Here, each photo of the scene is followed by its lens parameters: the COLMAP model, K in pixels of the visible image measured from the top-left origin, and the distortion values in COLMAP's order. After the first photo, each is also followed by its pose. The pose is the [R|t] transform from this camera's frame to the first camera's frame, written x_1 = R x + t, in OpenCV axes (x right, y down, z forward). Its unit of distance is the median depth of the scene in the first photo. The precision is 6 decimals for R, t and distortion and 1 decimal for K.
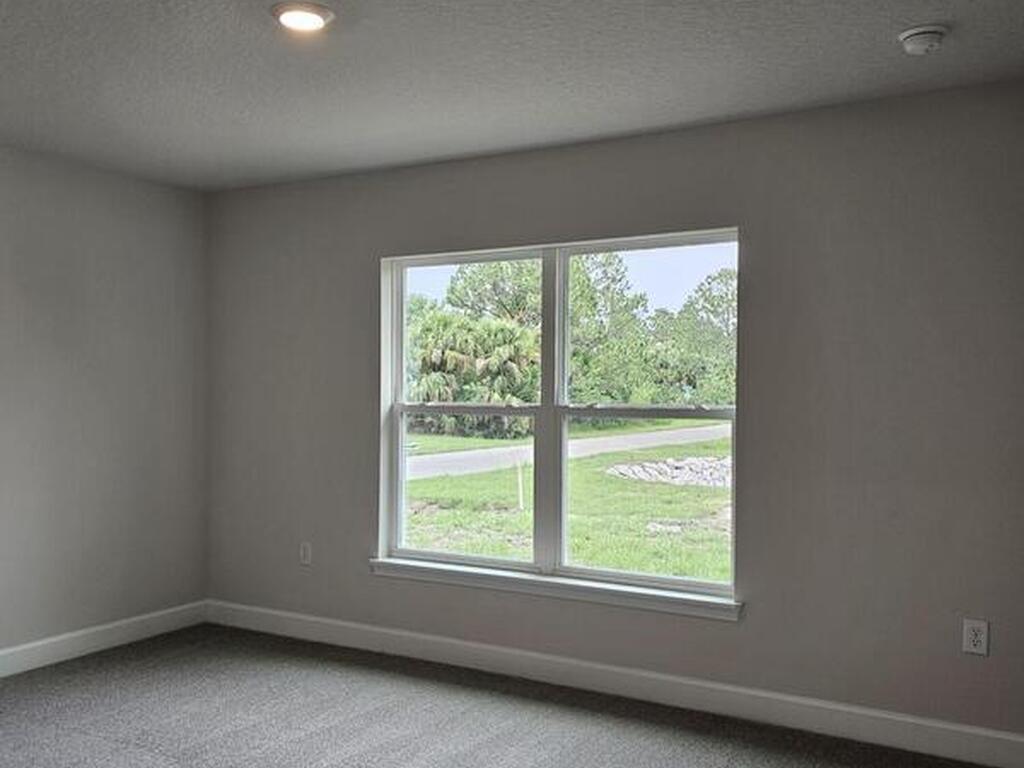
lens RADIAL K [[955.0, 0, 512.0], [0, 955.0, 384.0], [0, 0, 1]] dist [0.067507, -0.004845]
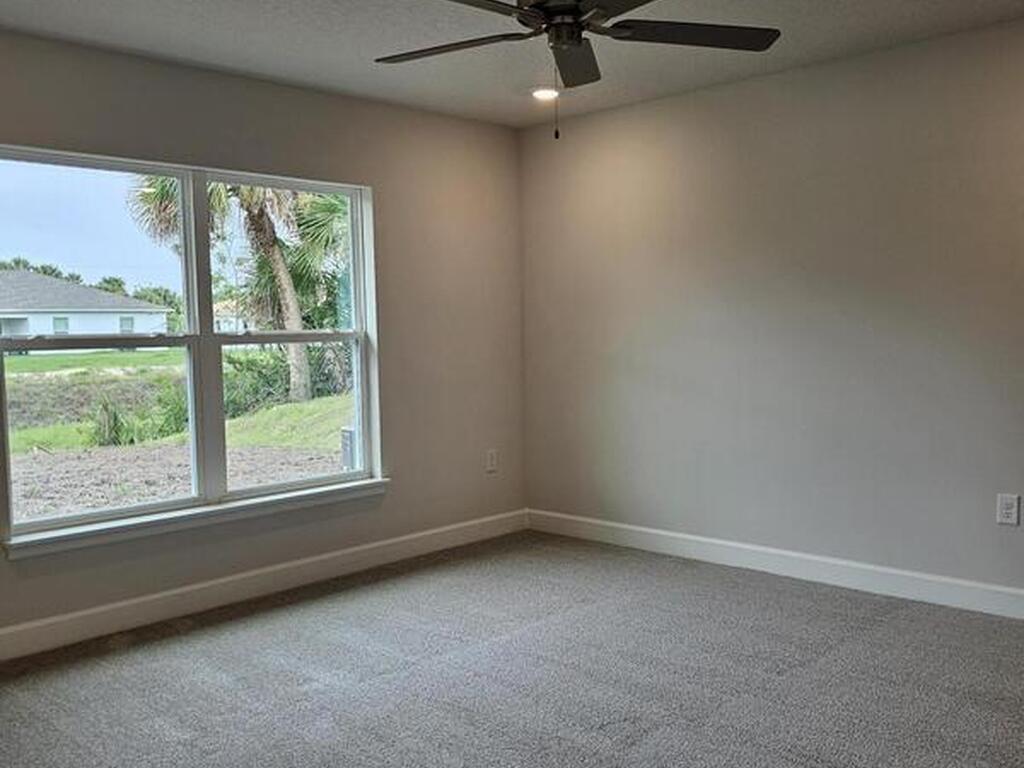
lens RADIAL K [[945.3, 0, 516.3], [0, 945.3, 403.8], [0, 0, 1]] dist [0.002324, 0.001146]
pose [[0.202177, -0.096647, 0.974568, -0.538531], [-0.002871, 0.995056, 0.099274, -0.002941], [-0.979345, -0.022869, 0.200900, 0.309136]]
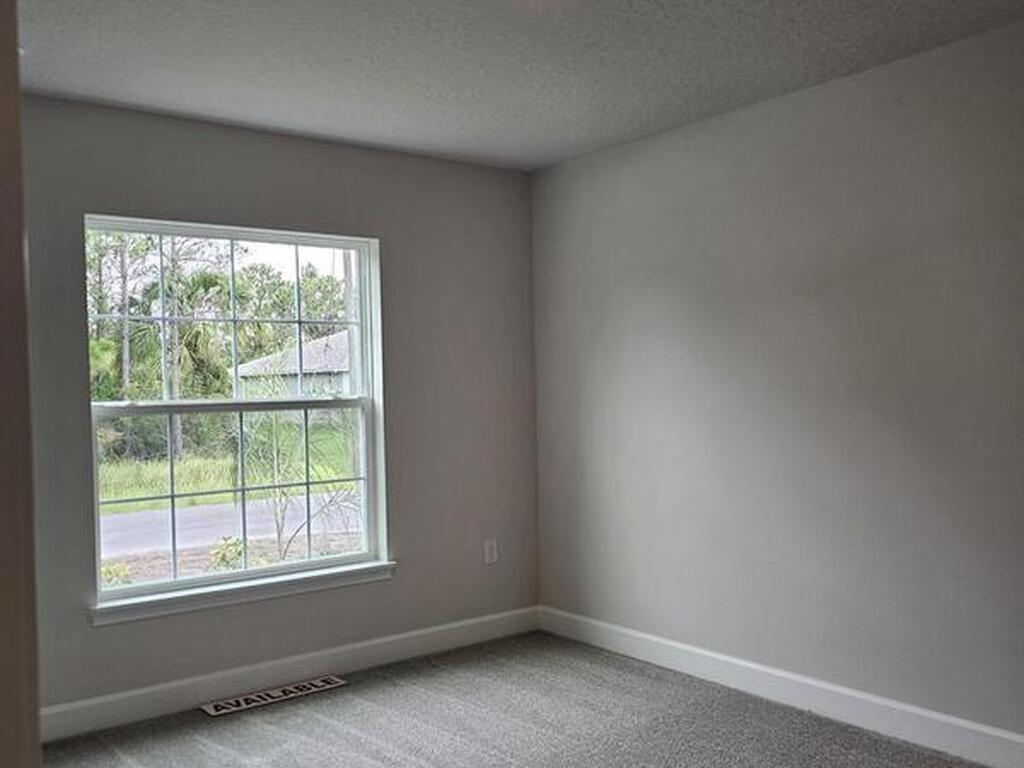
lens RADIAL K [[913.6, 0, 512.0], [0, 913.6, 384.0], [0, 0, 1]] dist [0.118827, -0.001043]
pose [[0.417892, -0.016116, 0.908354, -0.440480], [0.006751, 0.999870, 0.014634, -0.003226], [-0.908471, 0.000017, 0.417947, 0.247482]]
